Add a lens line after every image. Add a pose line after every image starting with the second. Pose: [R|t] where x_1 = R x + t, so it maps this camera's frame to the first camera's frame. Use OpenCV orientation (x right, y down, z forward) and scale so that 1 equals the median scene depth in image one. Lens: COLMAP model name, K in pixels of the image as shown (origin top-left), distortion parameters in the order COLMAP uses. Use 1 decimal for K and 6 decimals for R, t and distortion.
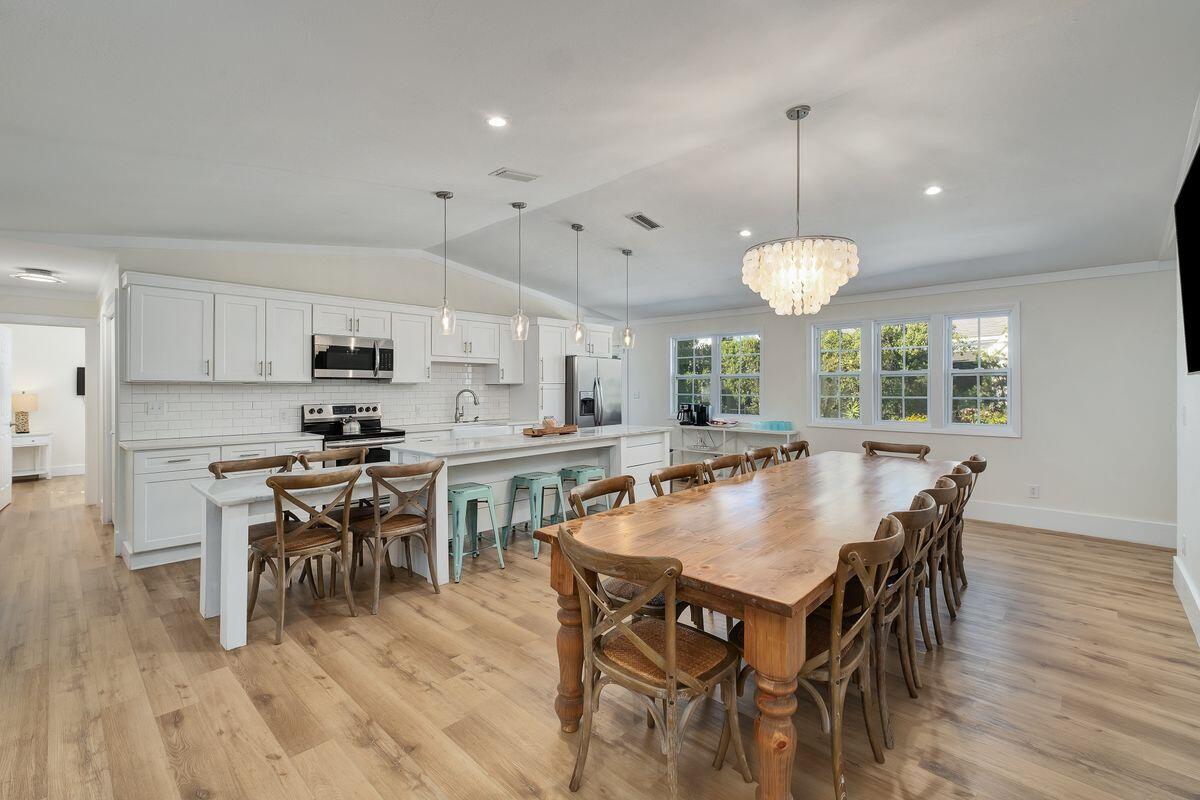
lens RADIAL K [[516.2, 0, 592.3], [0, 516.2, 390.2], [0, 0, 1]] dist [-0.000182, -0.000117]
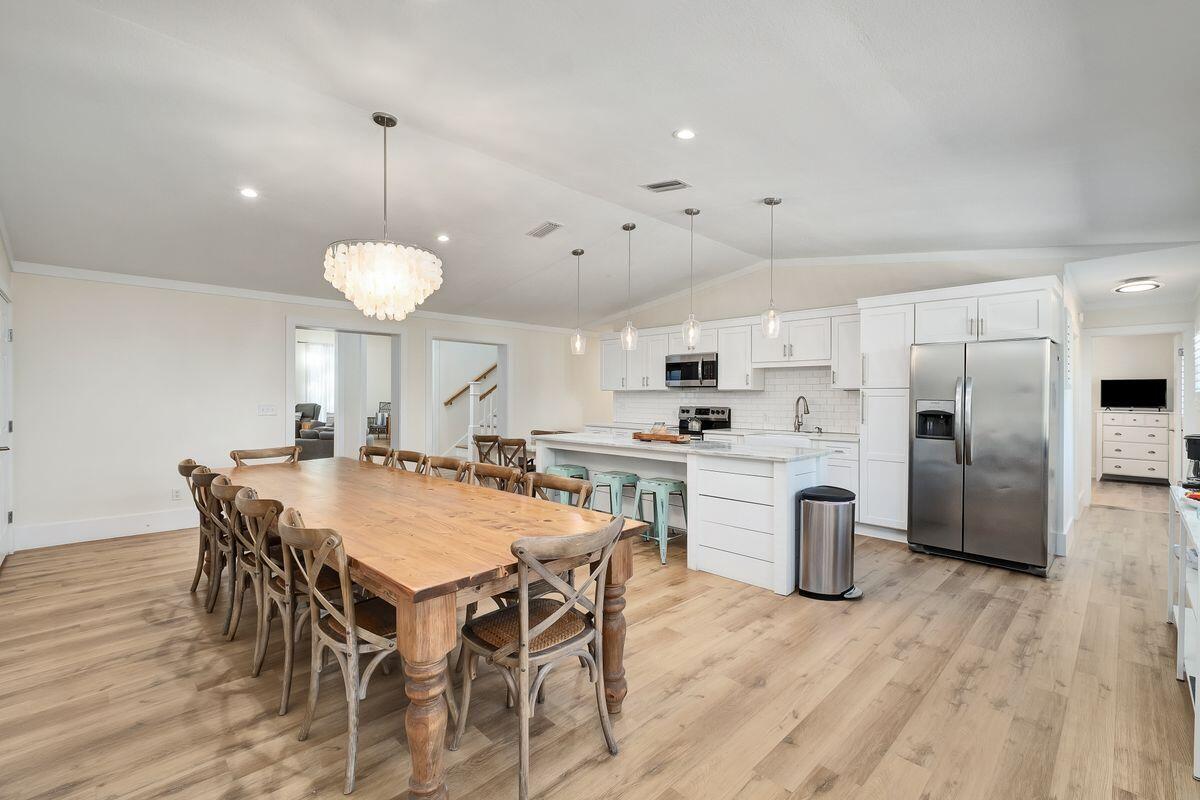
lens RADIAL K [[526.3, 0, 643.1], [0, 526.3, 400.0], [0, 0, 1]] dist [0.000293, 0.000012]
pose [[0.016771, 0.009199, -0.999817, 0.818510], [-0.007290, 0.999932, 0.009077, -0.000873], [0.999833, 0.007137, 0.016837, 0.848557]]
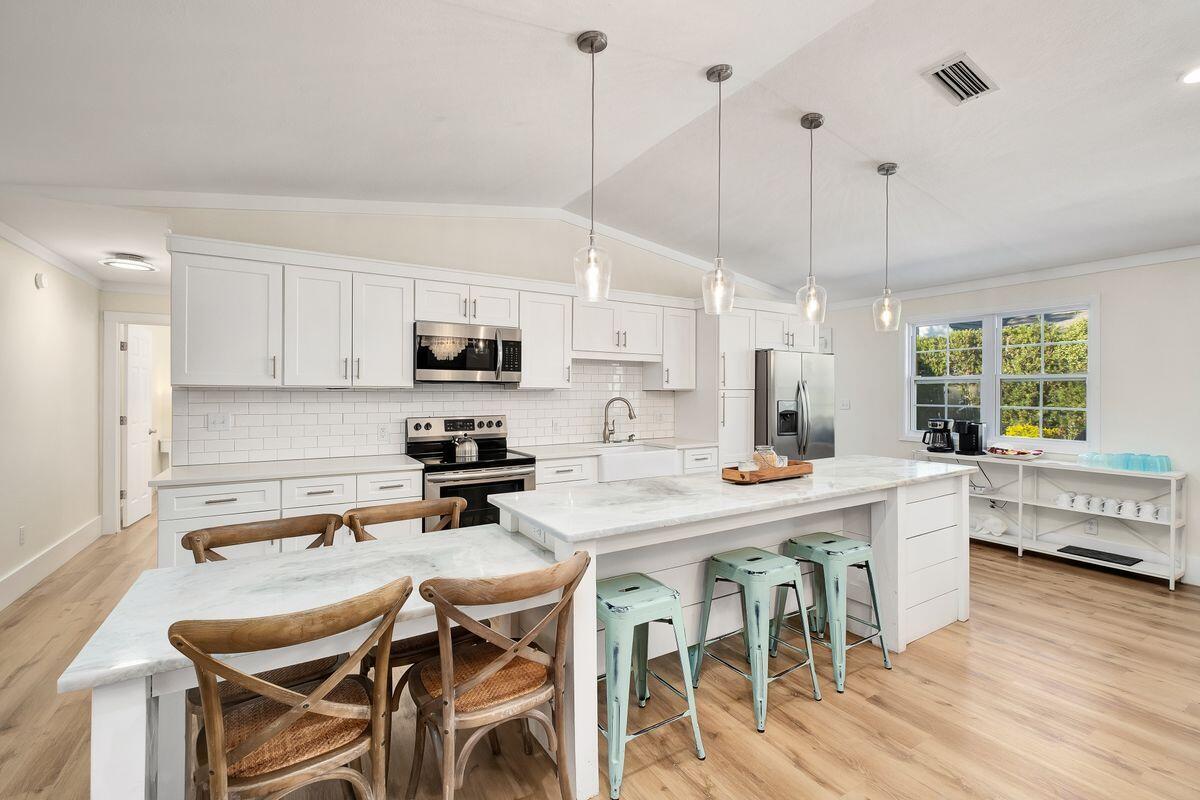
lens RADIAL K [[516.2, 0, 592.3], [0, 516.2, 390.2], [0, 0, 1]] dist [-0.000182, -0.000117]
pose [[0.963256, 0.000990, -0.268582, -0.101062], [-0.003868, 0.999941, -0.010185, -0.004910], [0.268556, 0.010849, 0.963203, 0.346487]]
